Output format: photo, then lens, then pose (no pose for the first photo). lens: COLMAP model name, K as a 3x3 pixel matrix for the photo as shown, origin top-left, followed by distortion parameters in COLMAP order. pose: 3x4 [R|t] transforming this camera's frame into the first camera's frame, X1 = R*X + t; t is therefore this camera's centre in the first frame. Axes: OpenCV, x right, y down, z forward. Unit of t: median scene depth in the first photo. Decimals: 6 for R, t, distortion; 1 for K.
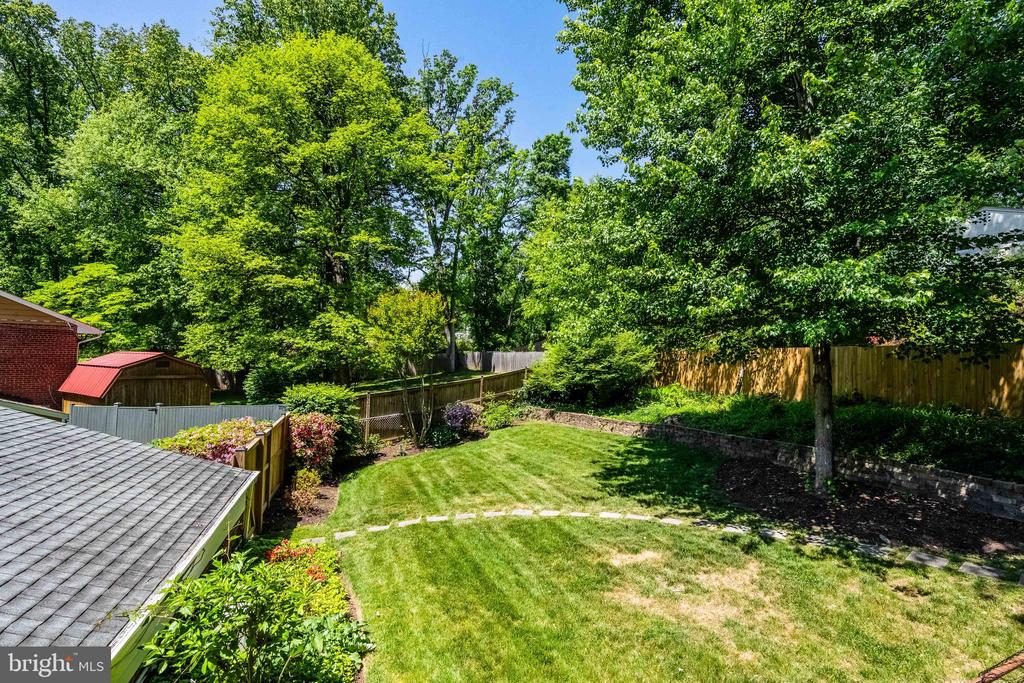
lens RADIAL K [[516.8, 0, 510.5], [0, 516.8, 341.7], [0, 0, 1]] dist [-0.003541, -0.000979]
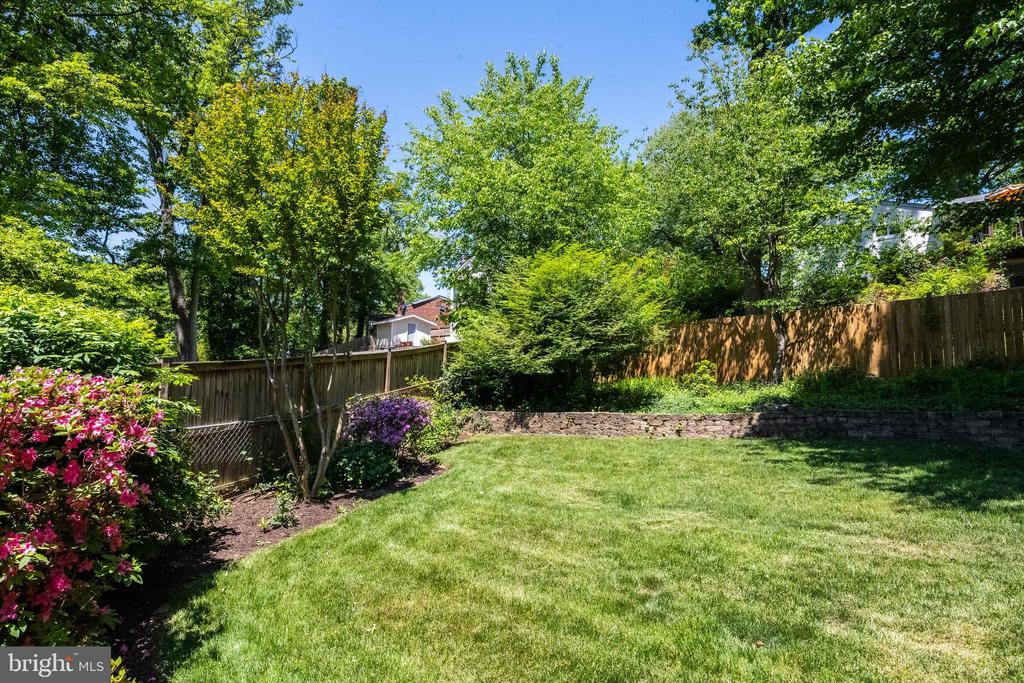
lens RADIAL K [[578.8, 0, 512.5], [0, 578.8, 340.3], [0, 0, 1]] dist [-0.002170, 0.000092]
pose [[0.888546, 0.024553, 0.458129, -0.236209], [0.003496, 0.998176, -0.060276, 0.106441], [-0.458774, 0.055160, 0.886839, 0.519260]]
